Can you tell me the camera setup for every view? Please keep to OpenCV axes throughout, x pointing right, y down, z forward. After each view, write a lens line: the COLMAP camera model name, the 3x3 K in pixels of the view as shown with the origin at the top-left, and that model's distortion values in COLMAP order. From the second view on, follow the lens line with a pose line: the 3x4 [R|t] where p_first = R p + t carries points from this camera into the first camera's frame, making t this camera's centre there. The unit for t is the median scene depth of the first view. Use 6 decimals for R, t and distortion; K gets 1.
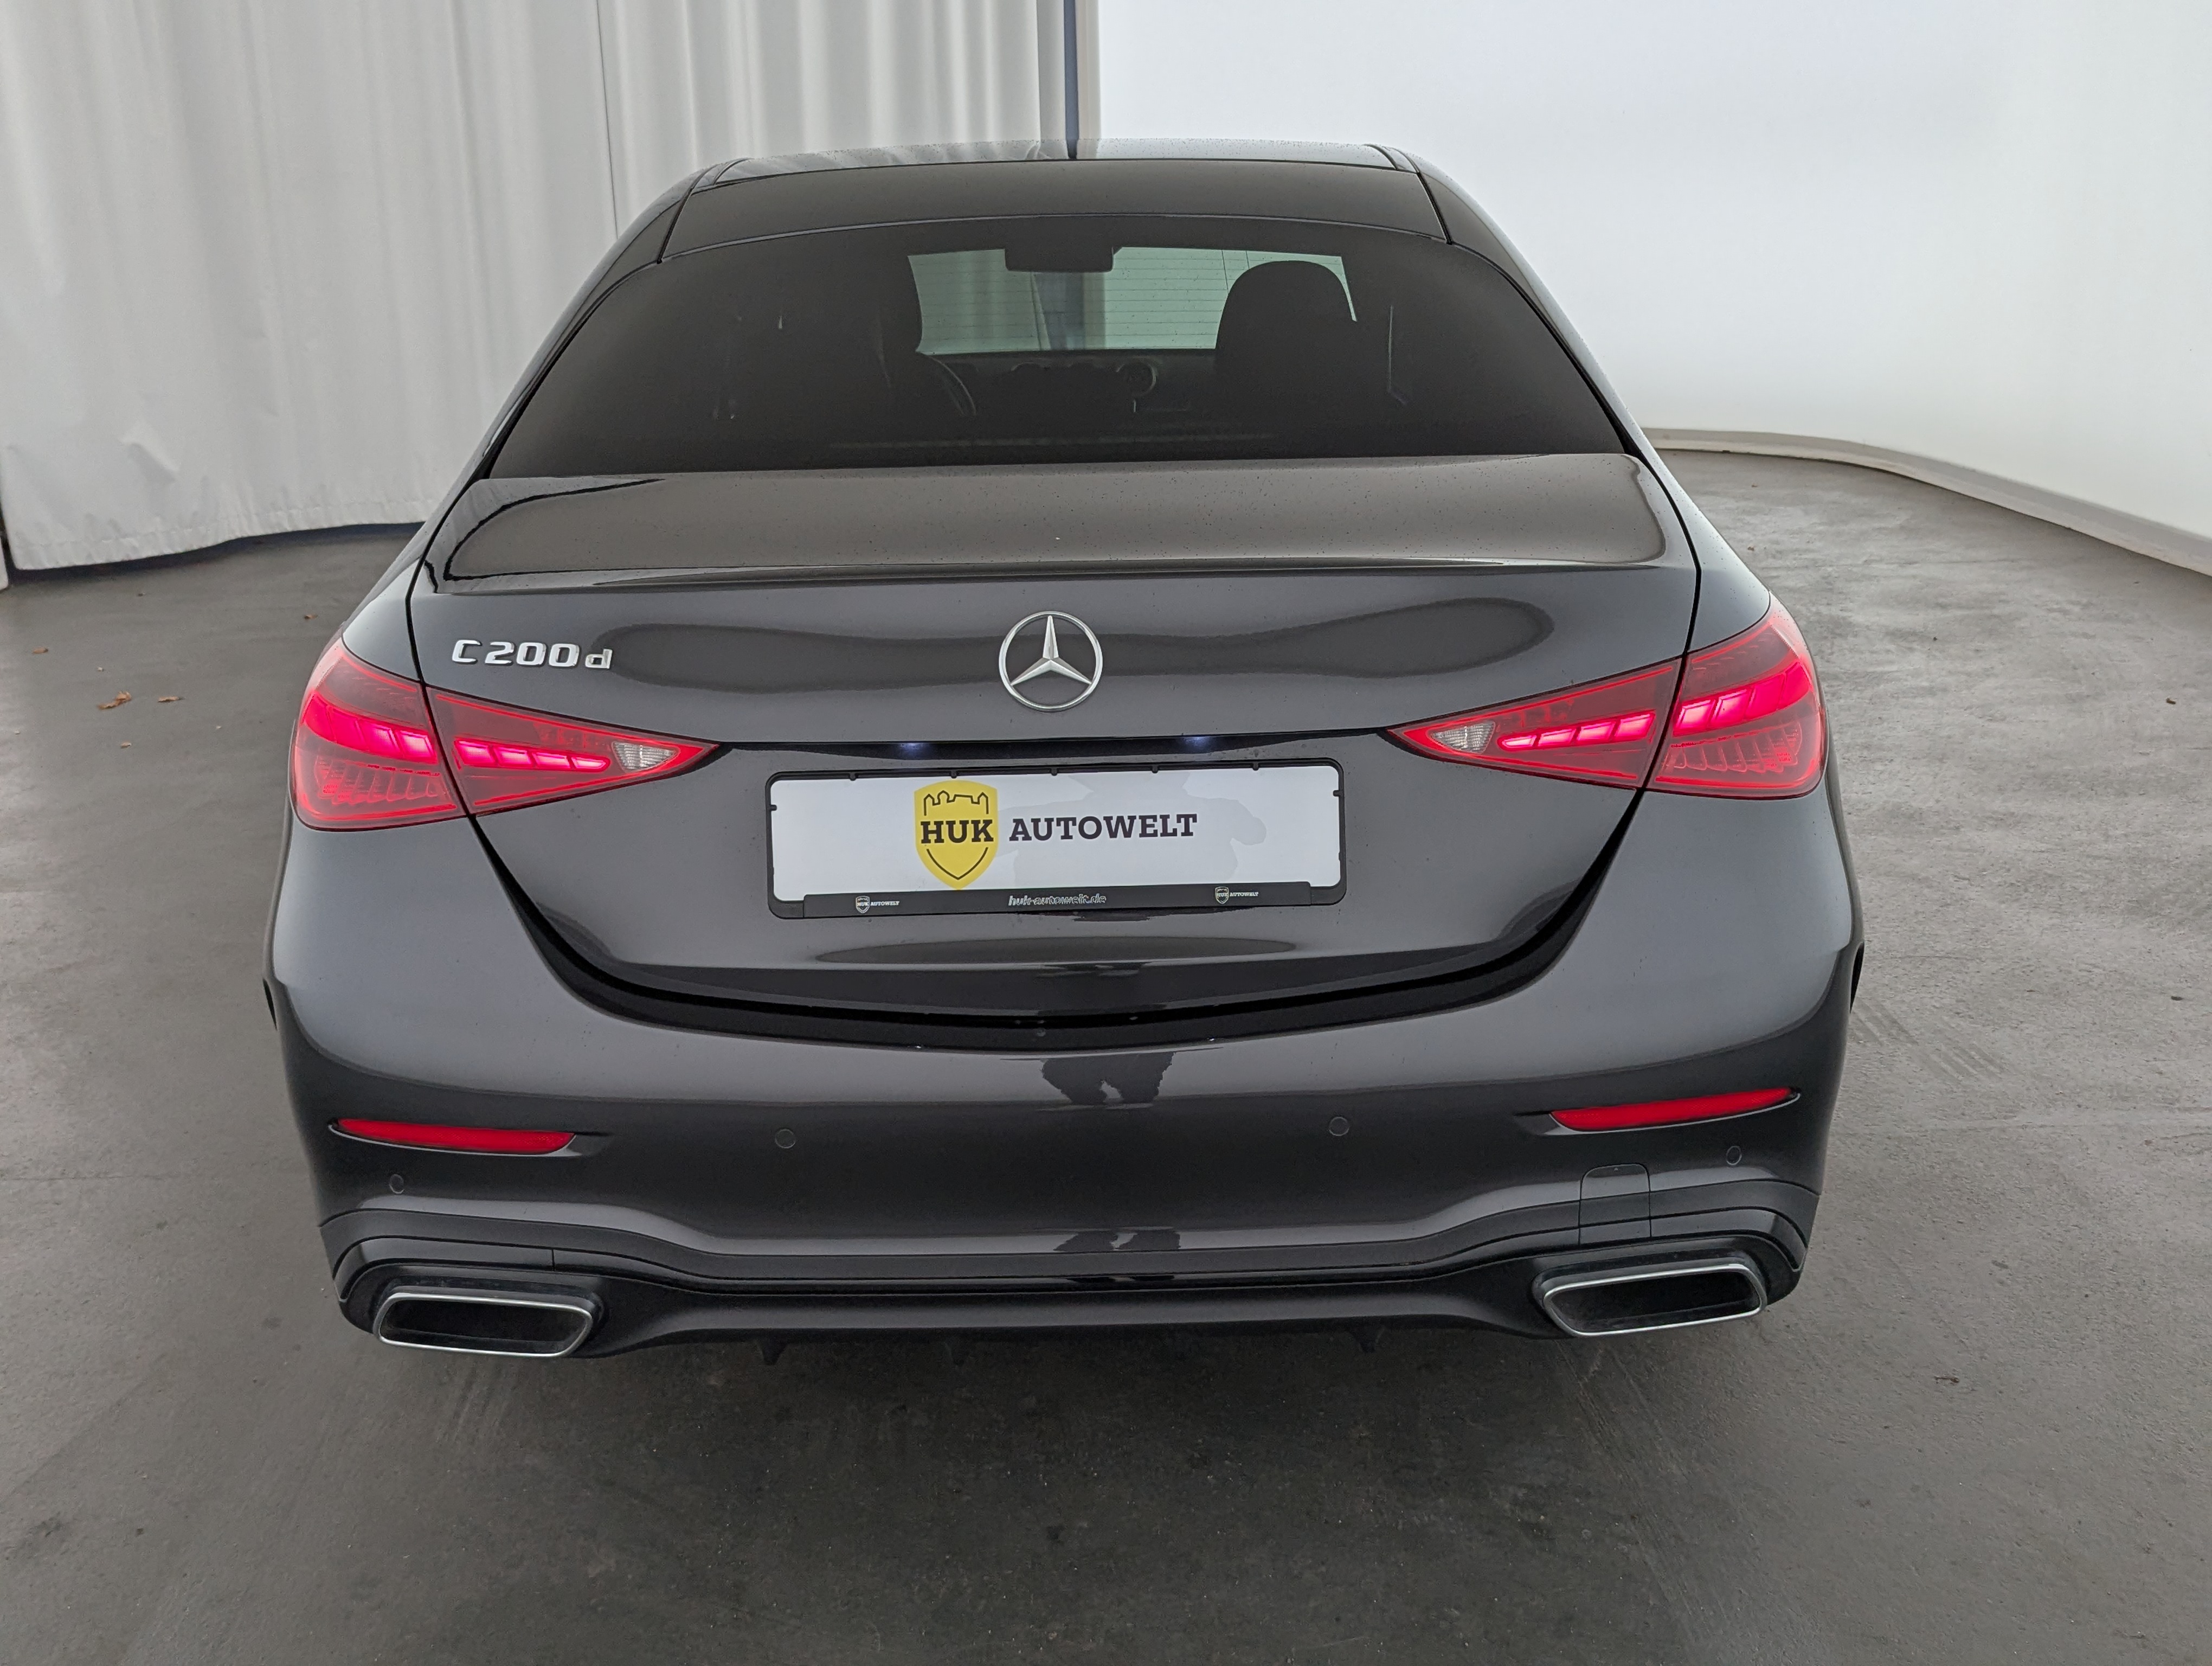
lens RADIAL K [[2070.3, 0, 1074.0], [0, 2070.3, 816.9], [0, 0, 1]] dist [0.035840, -0.006079]
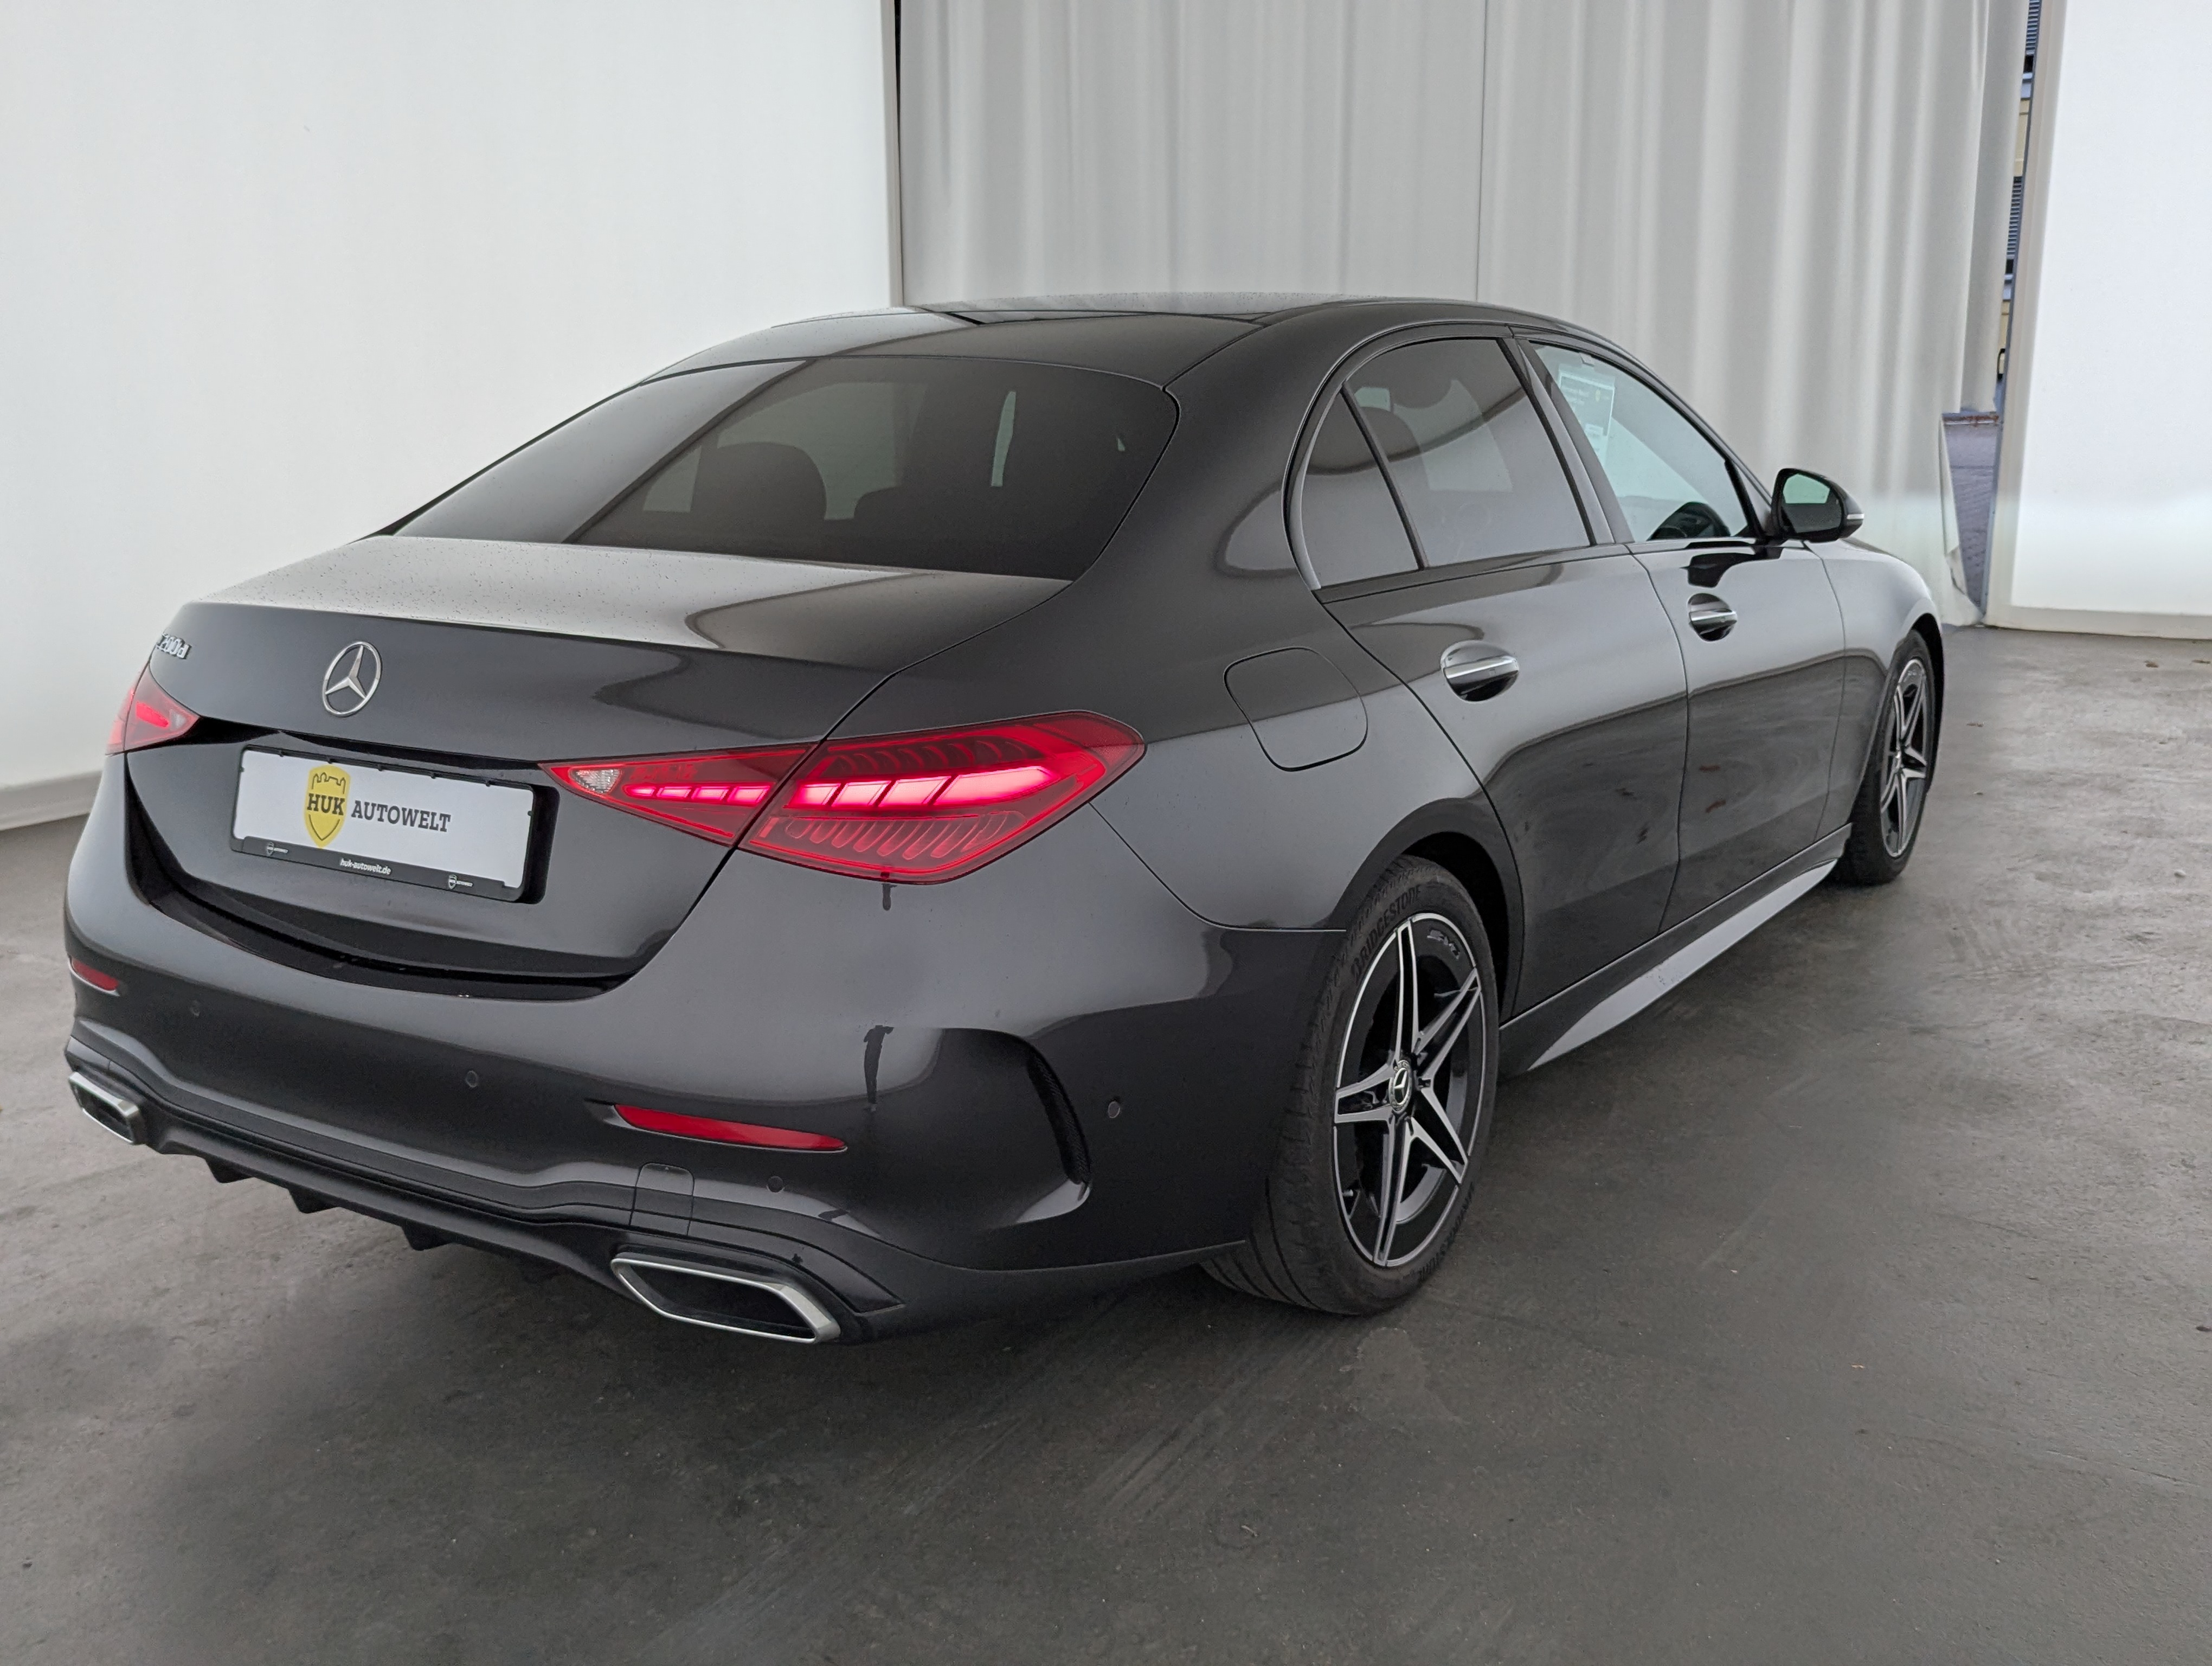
lens RADIAL K [[2070.3, 0, 1074.0], [0, 2070.3, 816.9], [0, 0, 1]] dist [0.035840, -0.006079]
pose [[0.851103, 0.136457, -0.506955, 1.021091], [-0.170014, 0.985234, -0.020233, -0.039242], [0.496708, 0.103410, 0.861735, 0.096633]]
